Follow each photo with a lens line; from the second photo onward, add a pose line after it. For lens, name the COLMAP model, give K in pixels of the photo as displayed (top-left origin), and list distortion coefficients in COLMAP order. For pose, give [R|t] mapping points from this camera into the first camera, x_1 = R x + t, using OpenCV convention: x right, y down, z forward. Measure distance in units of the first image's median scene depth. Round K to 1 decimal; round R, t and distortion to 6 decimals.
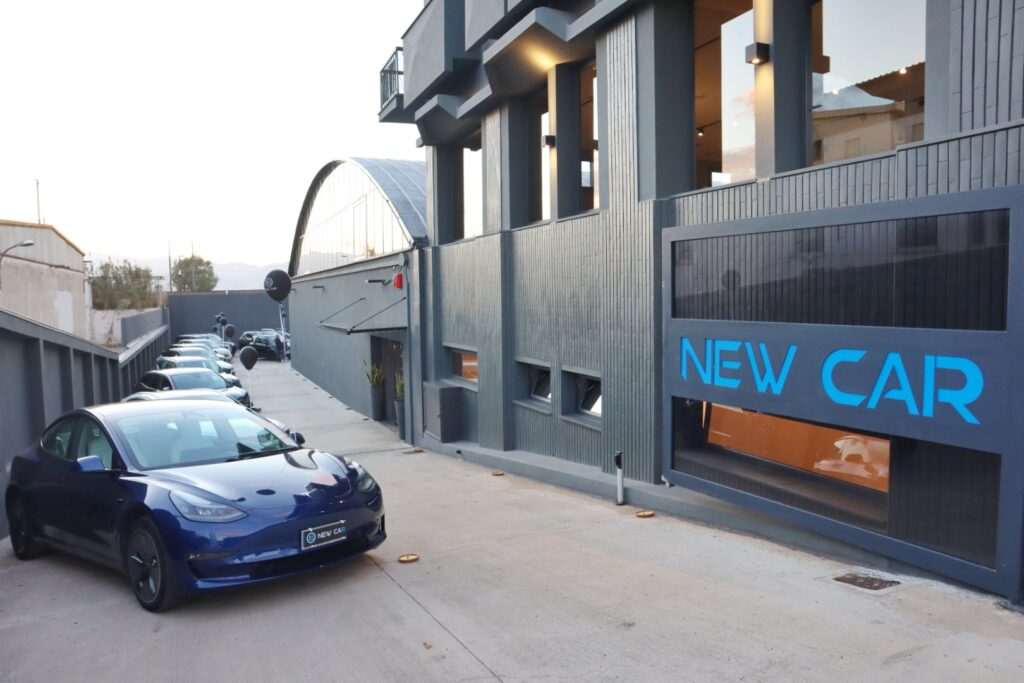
lens RADIAL K [[736.8, 0, 509.6], [0, 736.8, 339.4], [0, 0, 1]] dist [-0.095390, 0.035997]
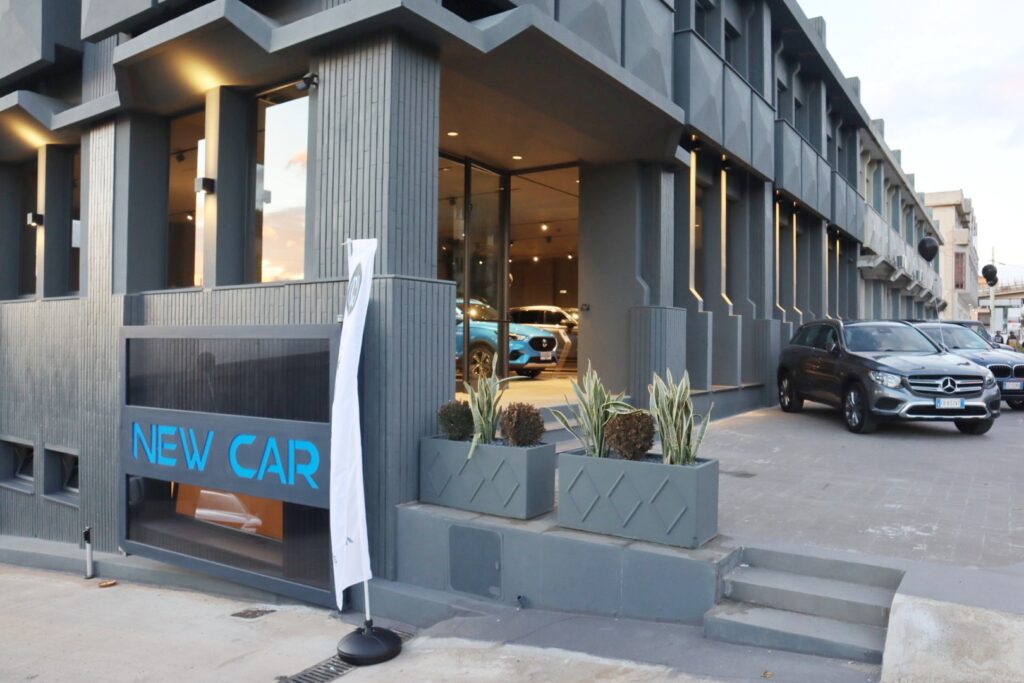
lens RADIAL K [[783.1, 0, 519.9], [0, 783.1, 337.8], [0, 0, 1]] dist [-0.063140, 0.043333]
pose [[0.856086, 0.020115, 0.516441, 0.117875], [0.015554, 0.997787, -0.064646, -0.044557], [-0.516599, 0.063375, 0.853879, -0.332252]]
